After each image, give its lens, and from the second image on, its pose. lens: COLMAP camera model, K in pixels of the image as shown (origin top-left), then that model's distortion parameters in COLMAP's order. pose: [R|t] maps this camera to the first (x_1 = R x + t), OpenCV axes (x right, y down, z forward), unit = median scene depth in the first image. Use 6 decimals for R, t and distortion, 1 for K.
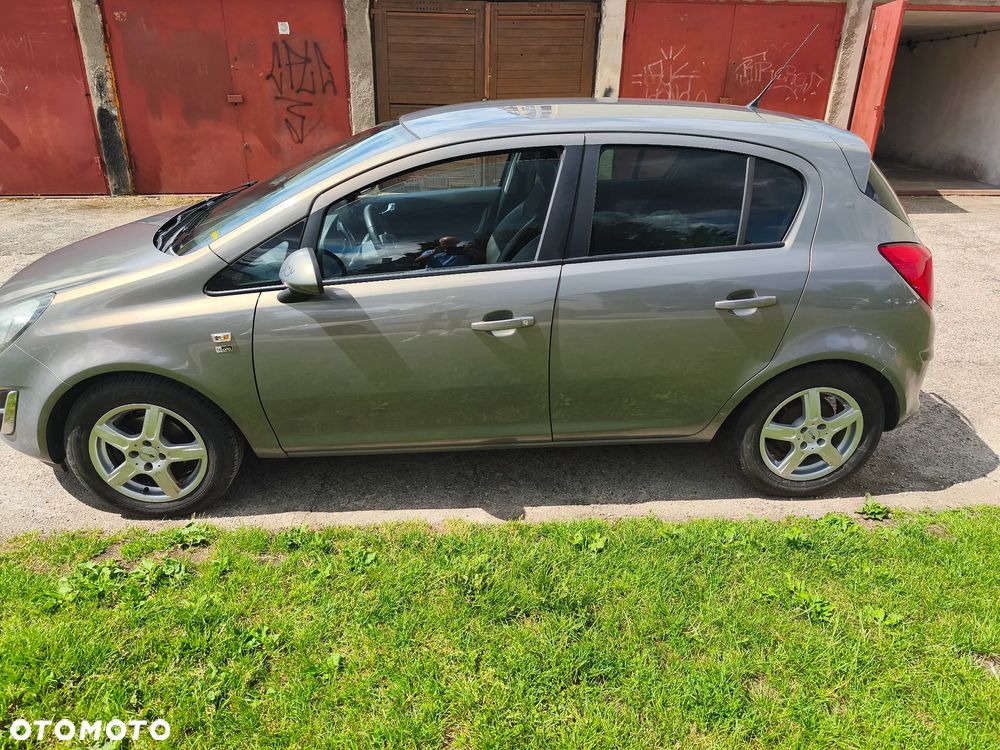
lens RADIAL K [[729.6, 0, 487.7], [0, 729.6, 373.9], [0, 0, 1]] dist [-0.006250, -0.003061]
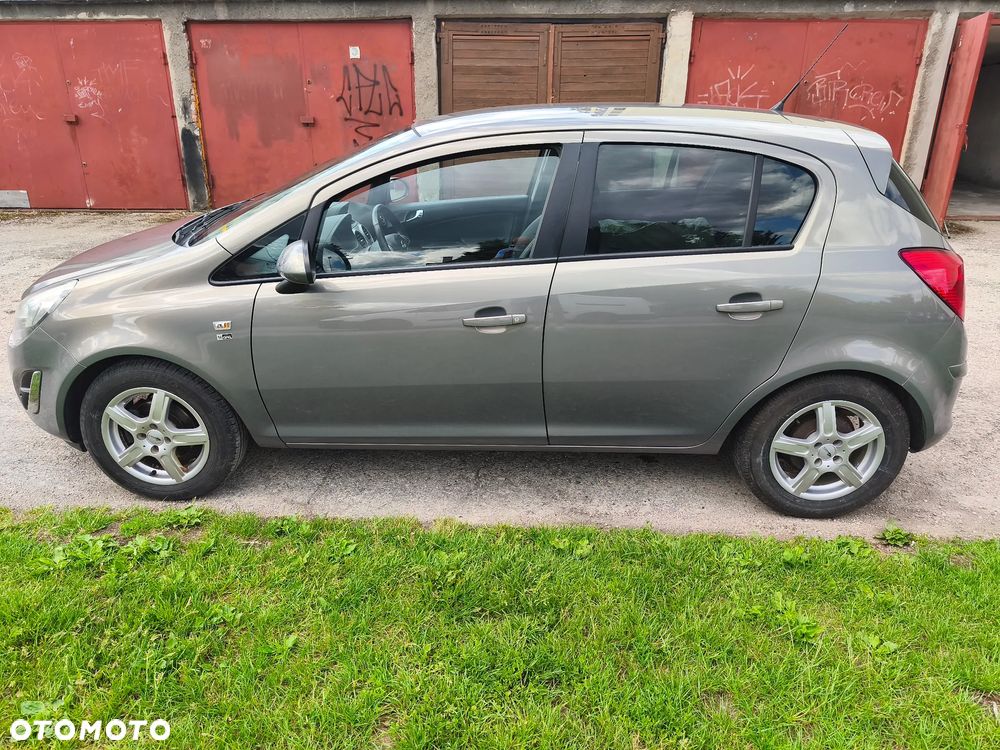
lens RADIAL K [[729.6, 0, 487.7], [0, 729.6, 373.9], [0, 0, 1]] dist [-0.006250, -0.003061]
pose [[0.992653, 0.036167, -0.115468, 0.122547], [-0.040624, 0.998508, -0.036485, 0.038200], [0.113977, 0.040908, 0.992641, 0.016080]]
